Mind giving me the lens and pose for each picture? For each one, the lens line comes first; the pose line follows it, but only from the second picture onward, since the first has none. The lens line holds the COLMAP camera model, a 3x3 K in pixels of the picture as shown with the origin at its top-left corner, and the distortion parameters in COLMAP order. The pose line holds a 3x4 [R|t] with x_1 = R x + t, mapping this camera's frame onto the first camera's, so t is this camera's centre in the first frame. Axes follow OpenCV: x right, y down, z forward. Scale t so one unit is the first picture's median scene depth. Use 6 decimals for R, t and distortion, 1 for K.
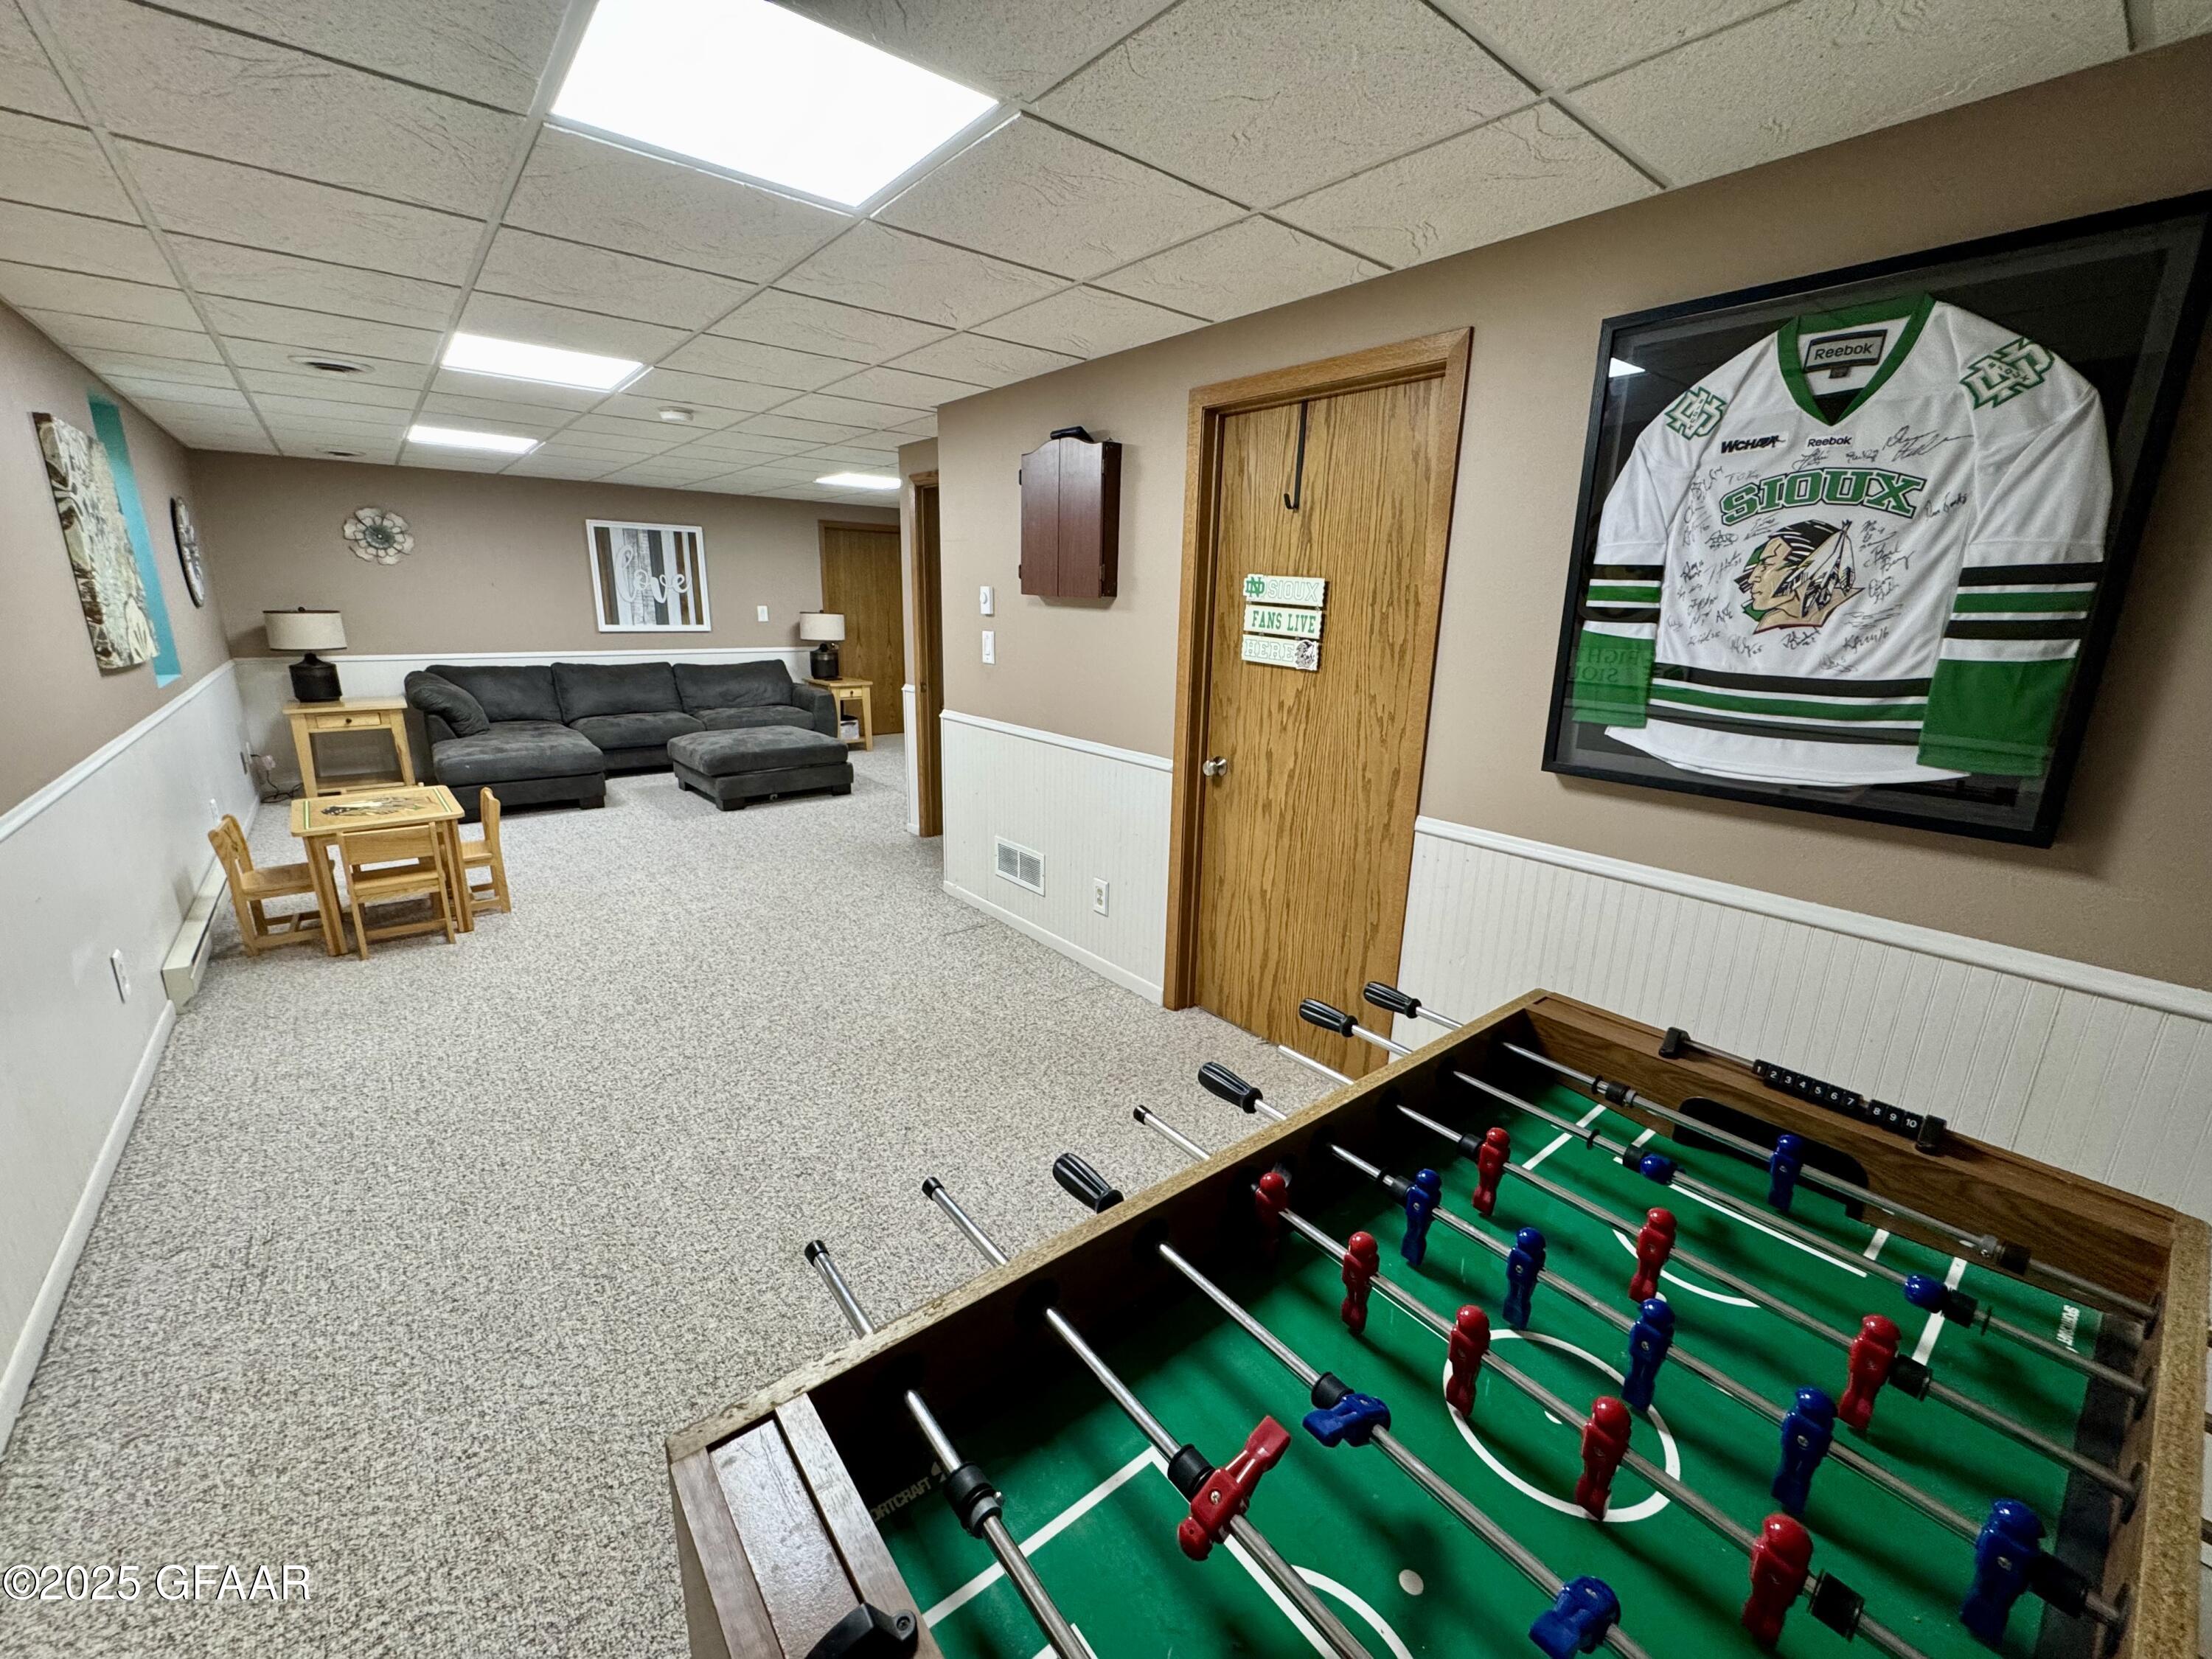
lens RADIAL K [[880.3, 0, 1106.4], [0, 880.3, 826.5], [0, 0, 1]] dist [-0.001246, -0.000099]
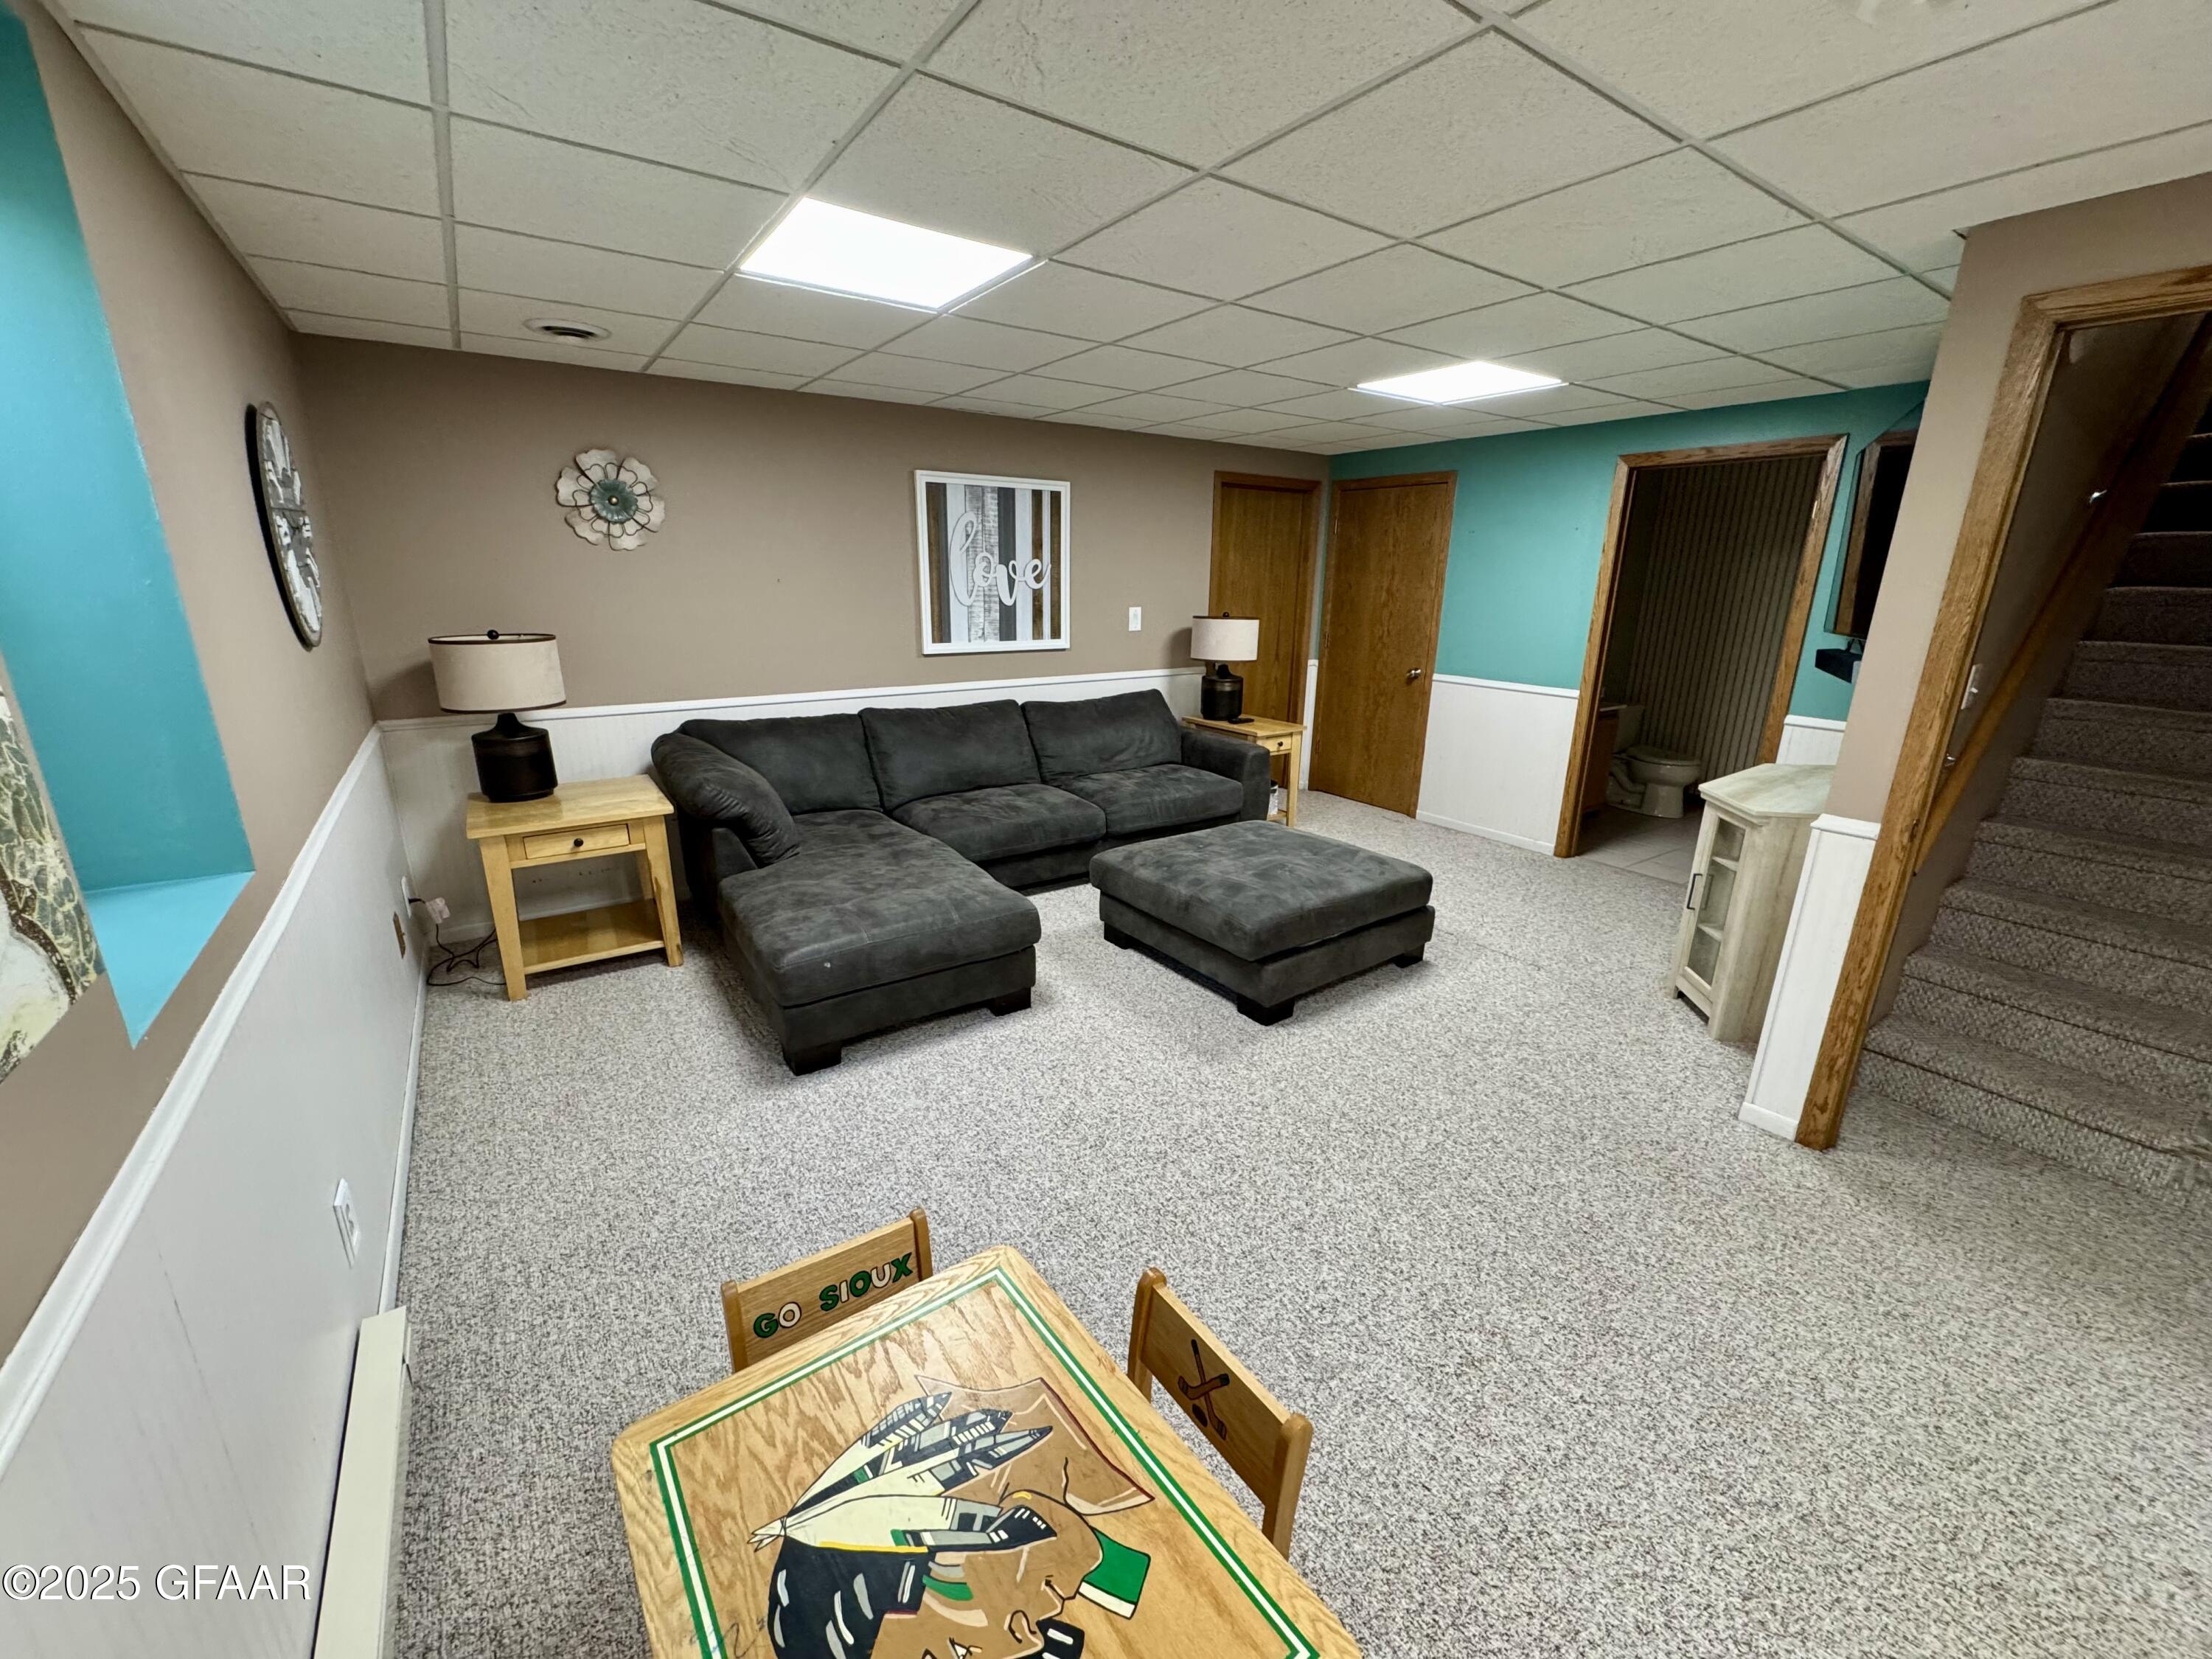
lens RADIAL K [[880.3, 0, 1106.4], [0, 880.3, 826.5], [0, 0, 1]] dist [-0.001246, -0.000099]
pose [[0.996509, 0.011394, -0.082702, -0.430809], [-0.009343, 0.999640, 0.025156, -0.128049], [0.082959, -0.024295, 0.996257, 0.426715]]
